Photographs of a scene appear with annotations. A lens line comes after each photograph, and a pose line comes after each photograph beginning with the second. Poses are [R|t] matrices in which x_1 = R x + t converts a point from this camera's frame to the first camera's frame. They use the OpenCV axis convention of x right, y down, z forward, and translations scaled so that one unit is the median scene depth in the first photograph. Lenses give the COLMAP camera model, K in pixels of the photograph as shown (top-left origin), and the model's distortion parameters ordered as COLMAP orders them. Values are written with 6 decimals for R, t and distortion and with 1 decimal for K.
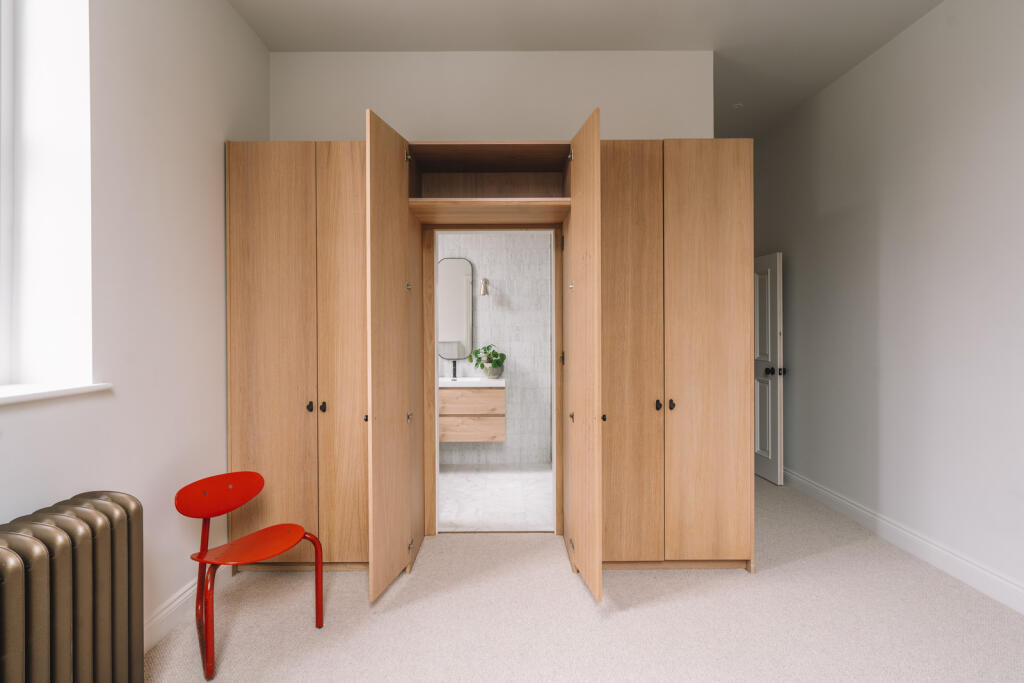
lens RADIAL K [[547.8, 0, 510.5], [0, 547.8, 337.2], [0, 0, 1]] dist [-0.001709, -0.000142]
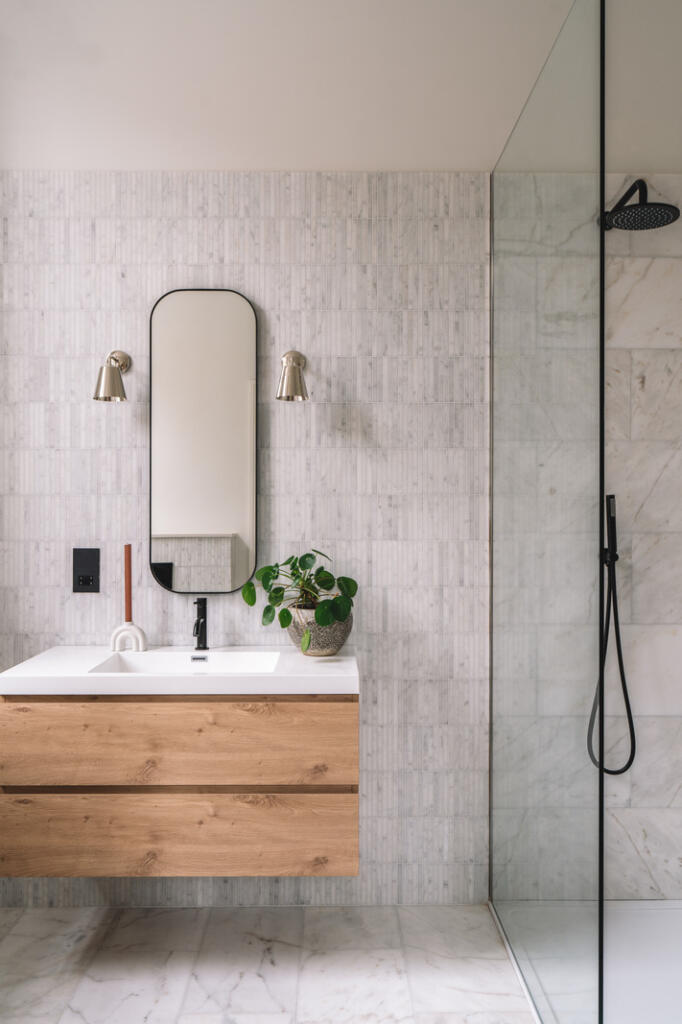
lens RADIAL K [[788.1, 0, 340.5], [0, 788.1, 514.0], [0, 0, 1]] dist [-0.006560, -0.000772]
pose [[0.999991, 0.004248, 0.000725, -0.019094], [-0.004241, 0.999942, -0.009924, -0.003583], [-0.000767, 0.009921, 0.999950, 0.523532]]
